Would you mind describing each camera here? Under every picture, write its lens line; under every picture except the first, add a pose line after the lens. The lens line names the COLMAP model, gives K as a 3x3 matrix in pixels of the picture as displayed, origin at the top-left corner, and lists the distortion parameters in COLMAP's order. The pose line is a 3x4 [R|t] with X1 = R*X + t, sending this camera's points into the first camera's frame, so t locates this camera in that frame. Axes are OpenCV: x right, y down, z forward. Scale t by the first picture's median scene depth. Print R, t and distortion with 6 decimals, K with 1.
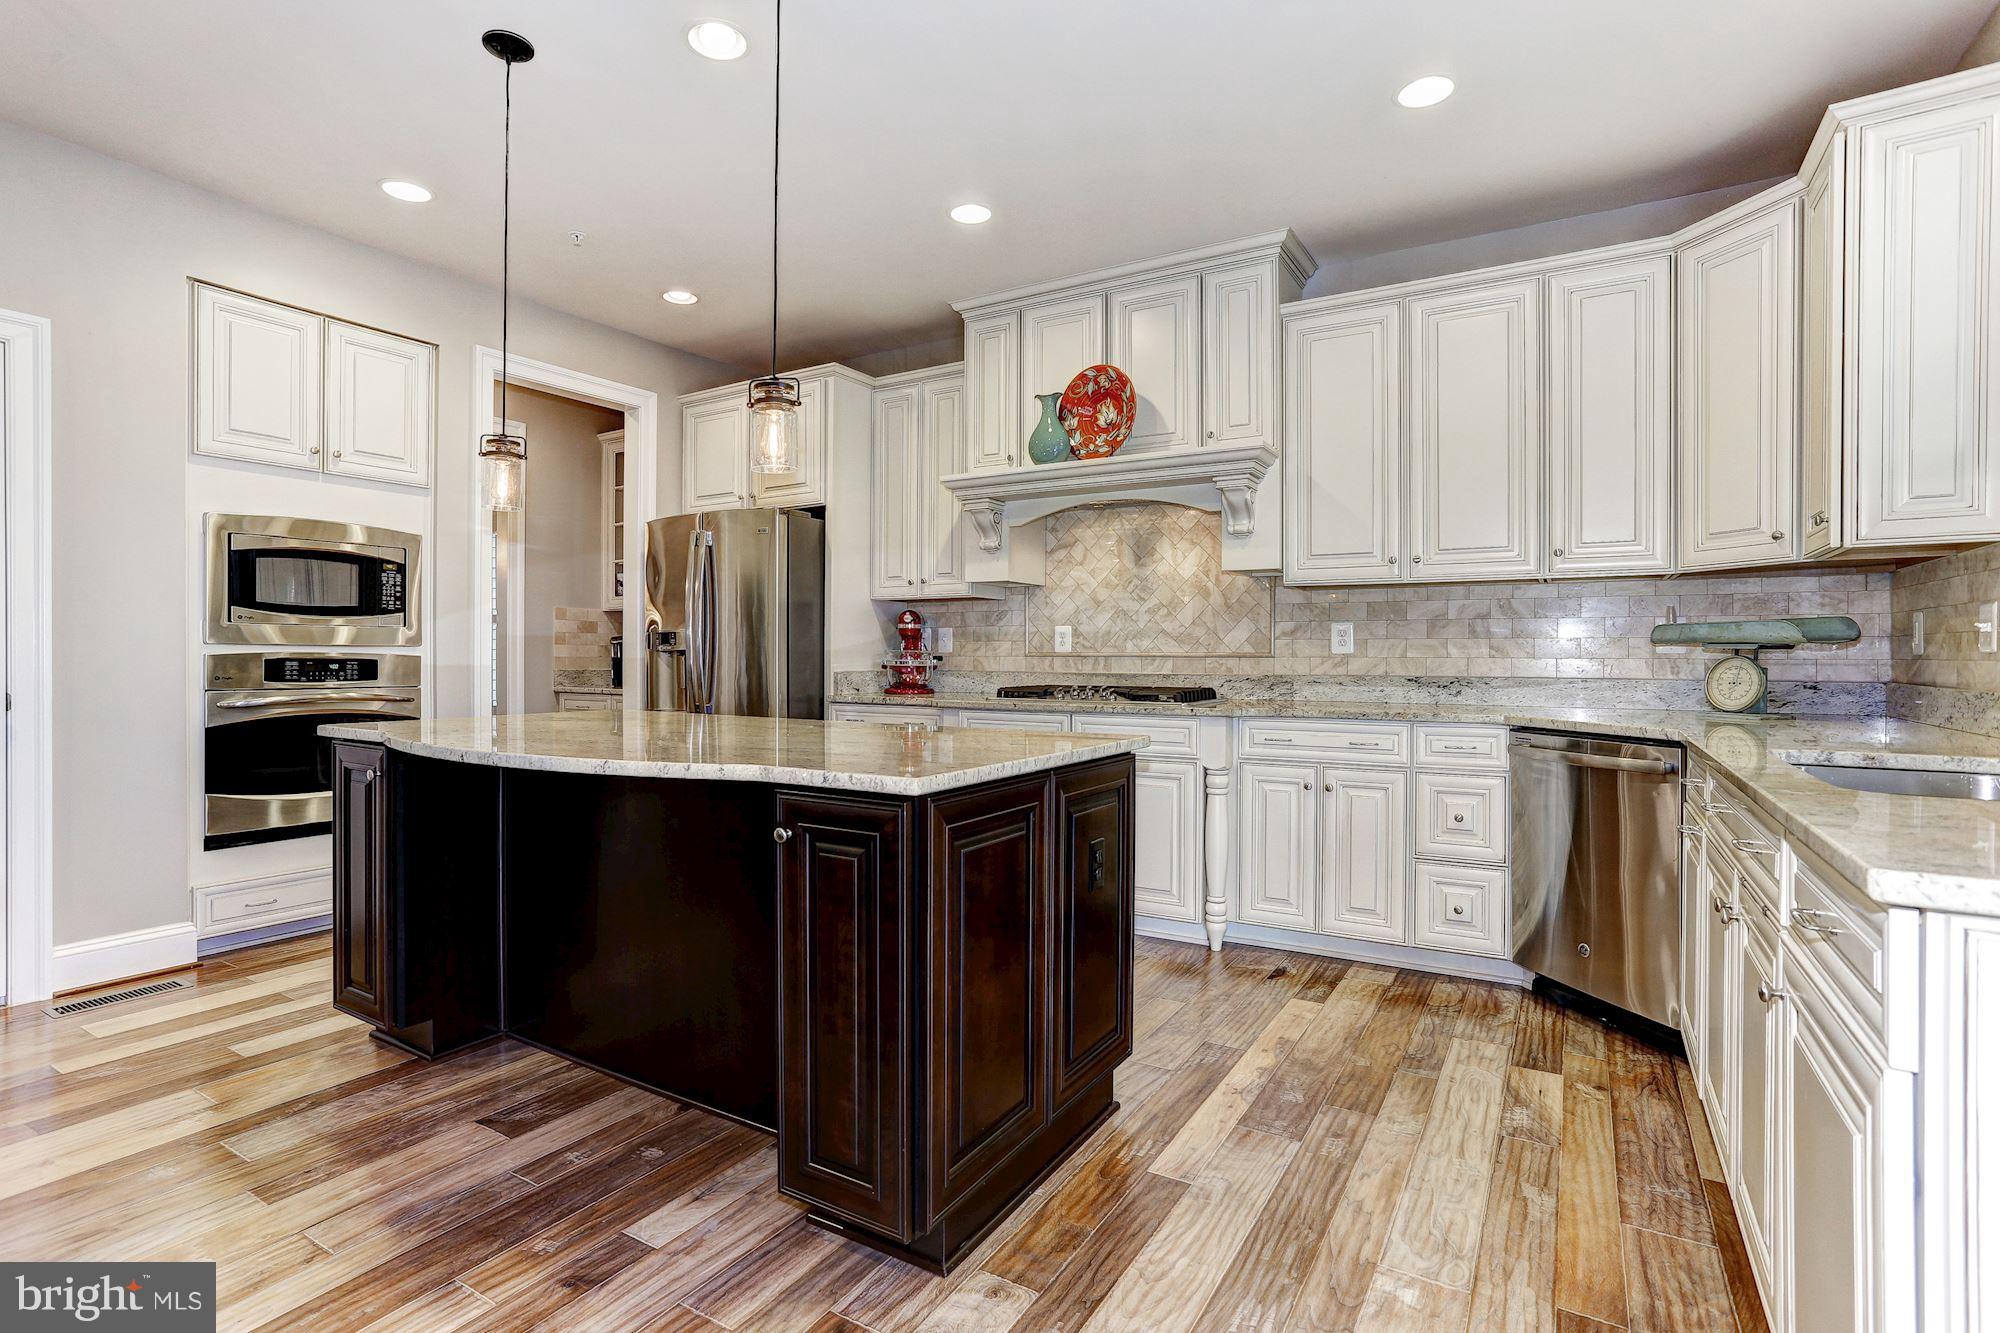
lens RADIAL K [[974.0, 0, 989.2], [0, 974.0, 661.4], [0, 0, 1]] dist [-0.026880, 0.015008]
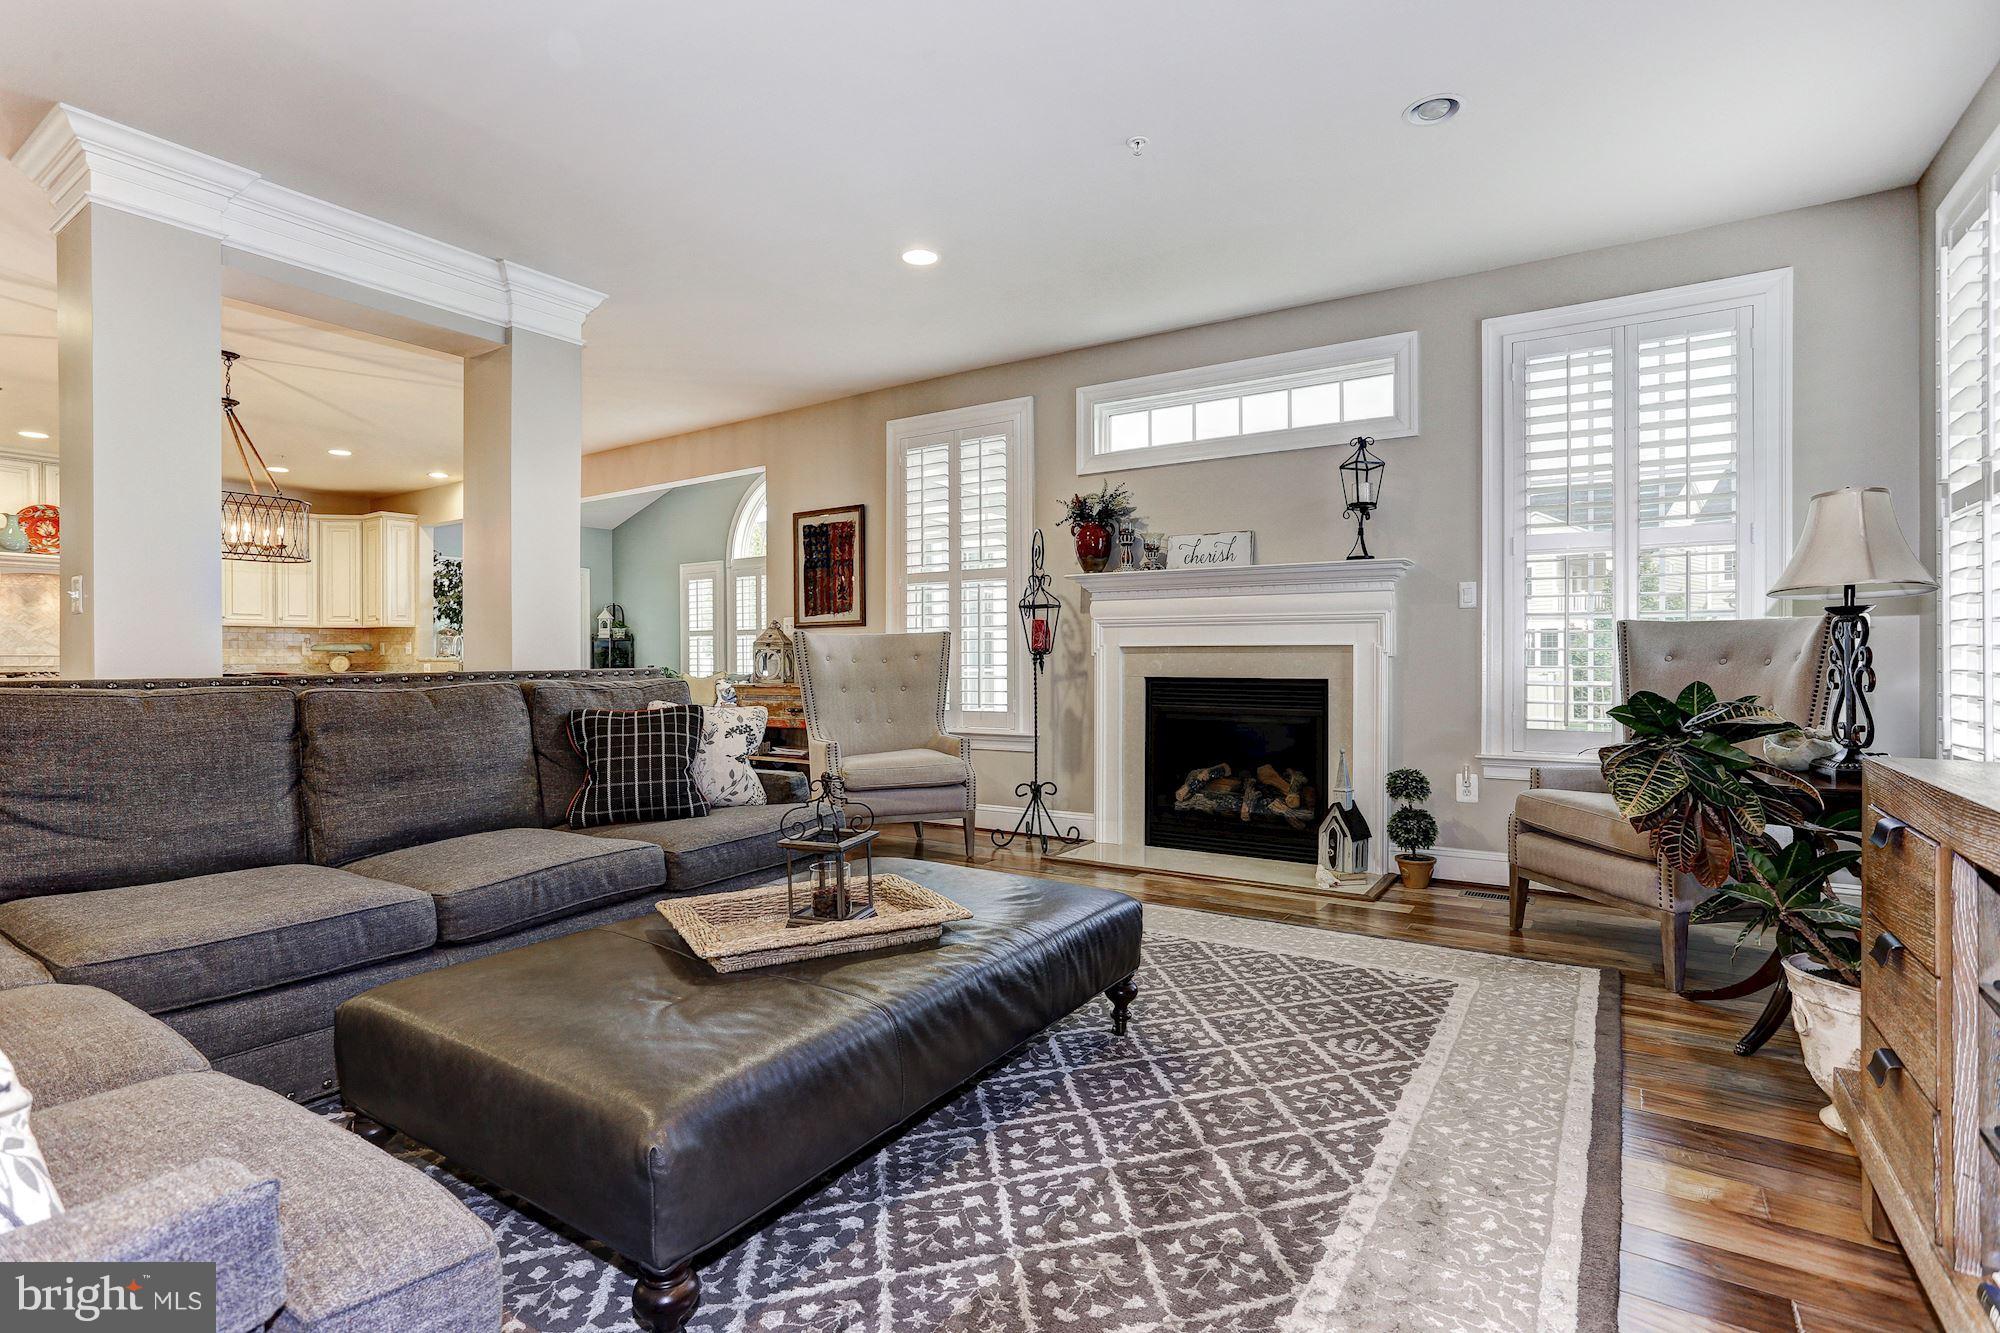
lens RADIAL K [[974.0, 0, 989.5], [0, 974.0, 659.5], [0, 0, 1]] dist [-0.026880, 0.015008]
pose [[0.040370, -0.003572, 0.999178, -1.922864], [0.010057, 0.999944, 0.003169, 0.016207], [-0.999134, 0.009921, 0.040404, -1.051477]]
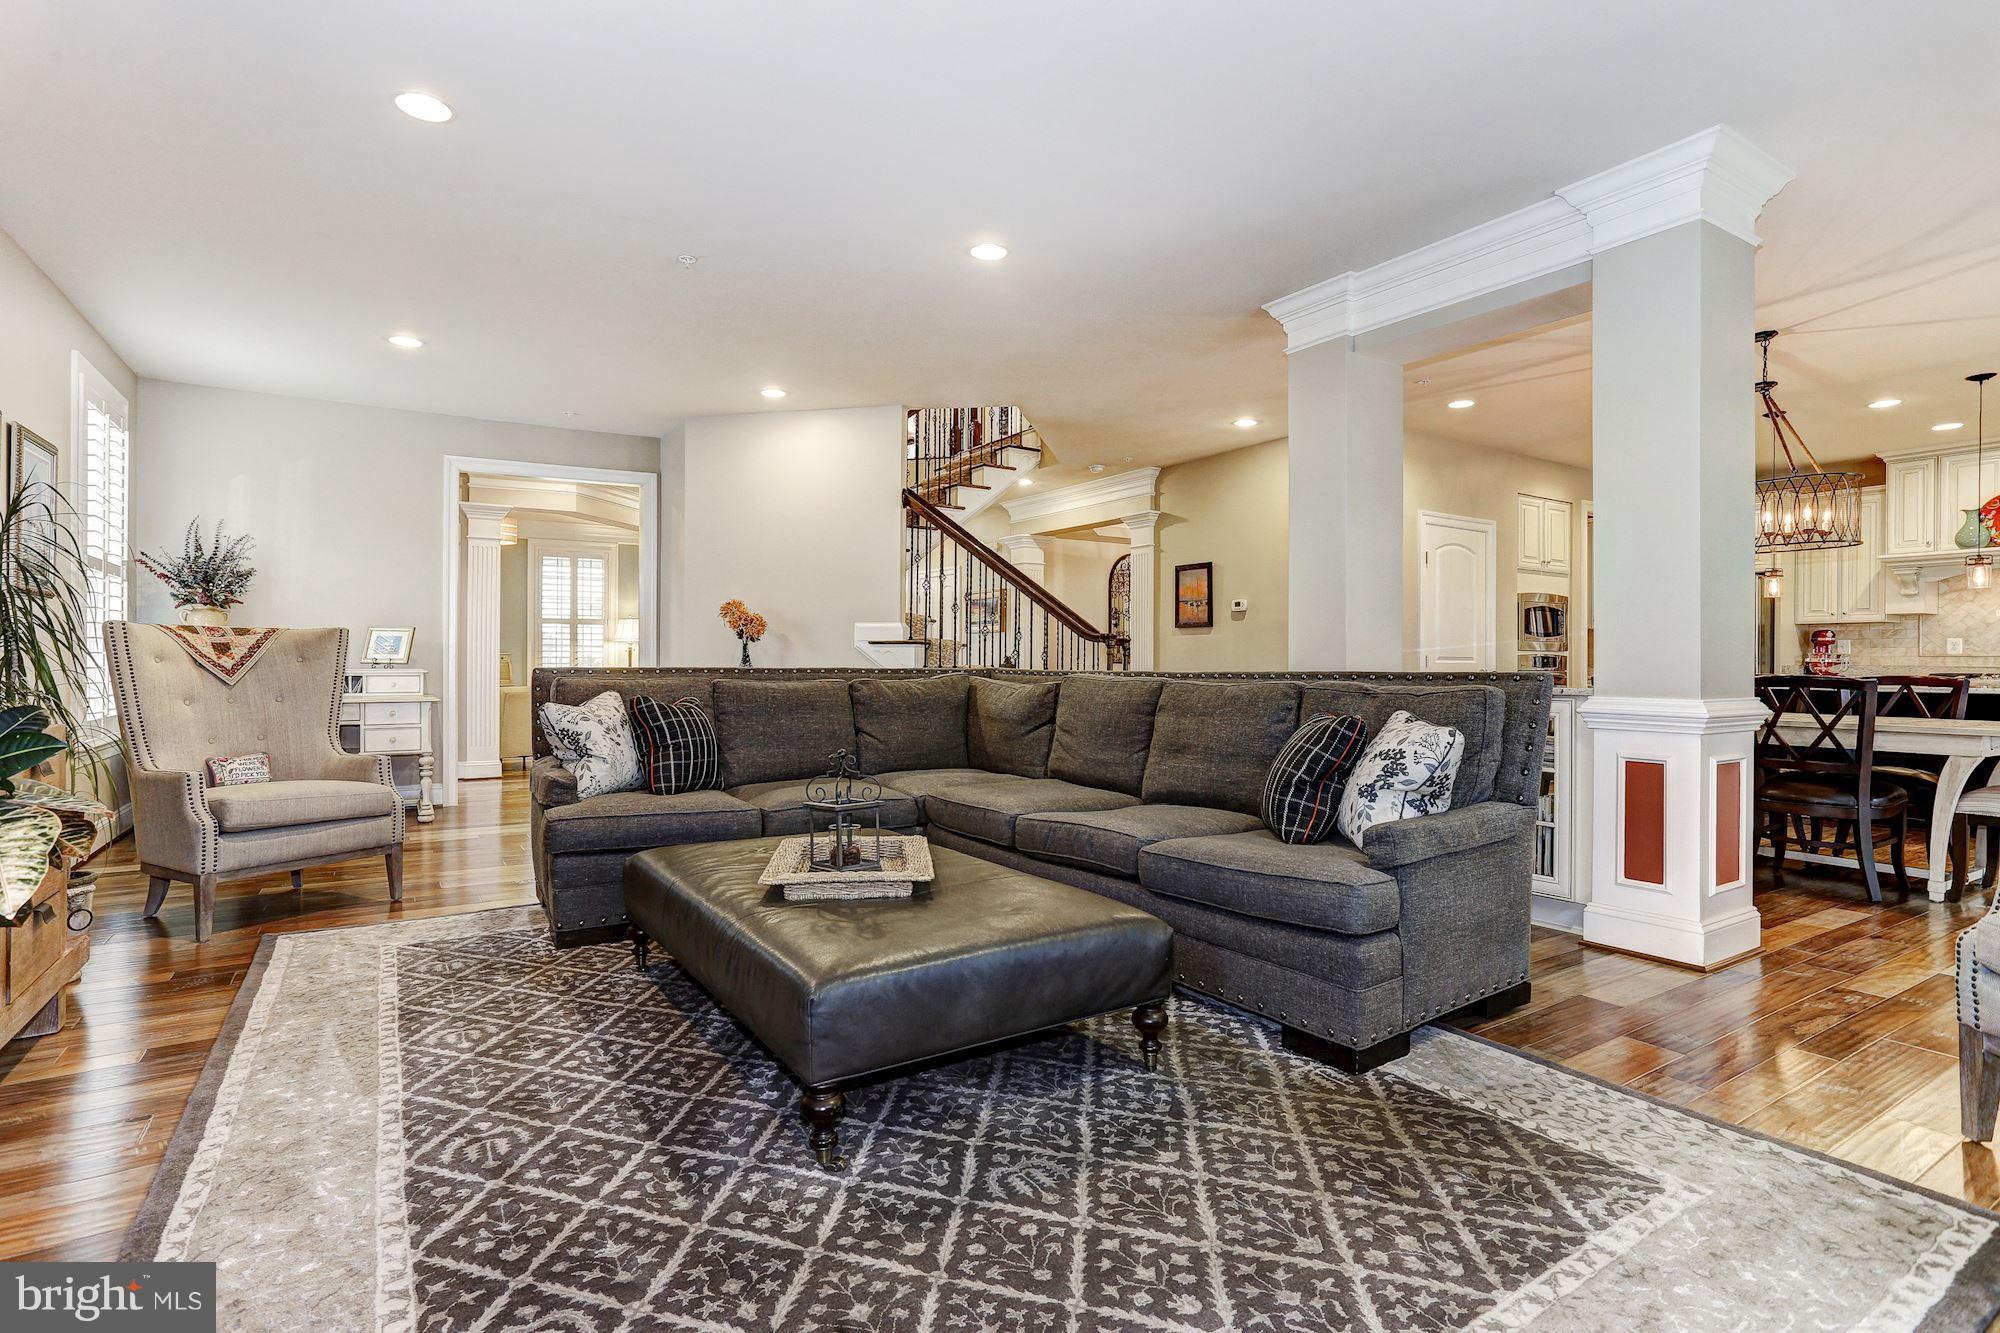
lens RADIAL K [[974.0, 0, 999.6], [0, 974.0, 673.2], [0, 0, 1]] dist [-0.026880, 0.015008]
pose [[0.899746, 0.006518, -0.436364, -0.878675], [-0.003356, 0.999962, 0.008017, 0.020327], [0.436400, -0.005748, 0.899734, -1.557045]]
